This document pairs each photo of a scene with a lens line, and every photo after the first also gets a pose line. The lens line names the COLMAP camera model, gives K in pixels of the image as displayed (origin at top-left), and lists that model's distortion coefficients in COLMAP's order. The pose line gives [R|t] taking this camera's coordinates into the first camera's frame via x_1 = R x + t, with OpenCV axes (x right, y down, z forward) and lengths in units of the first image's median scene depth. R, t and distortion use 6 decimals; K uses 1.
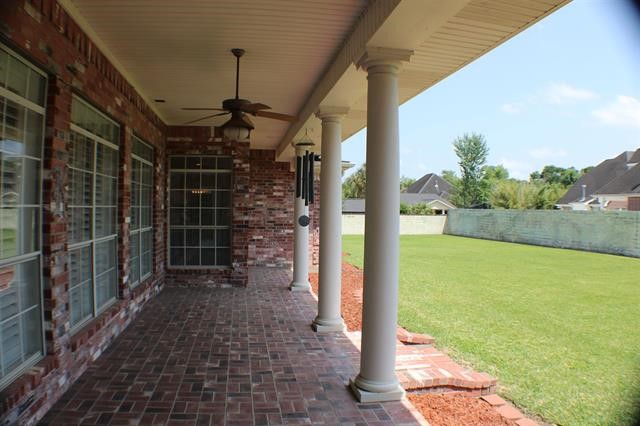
lens RADIAL K [[454.6, 0, 321.6], [0, 454.6, 212.0], [0, 0, 1]] dist [-0.188349, 0.035141]
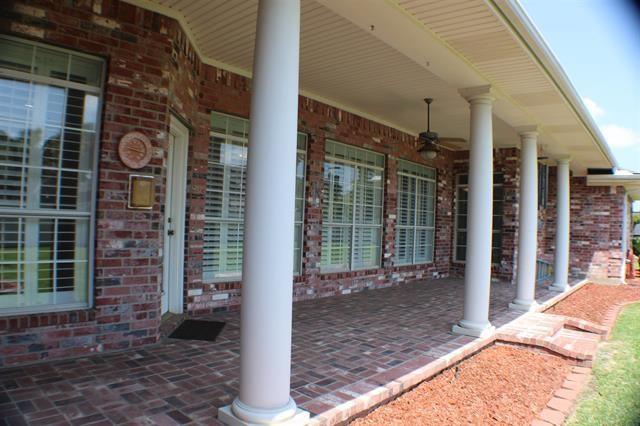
lens RADIAL K [[454.6, 0, 318.8], [0, 454.6, 216.7], [0, 0, 1]] dist [-0.188349, 0.035141]
pose [[0.631636, 0.003897, -0.775255, 0.626435], [-0.041240, 0.998740, -0.028580, 0.075969], [0.774167, 0.050024, 0.631001, -0.185386]]
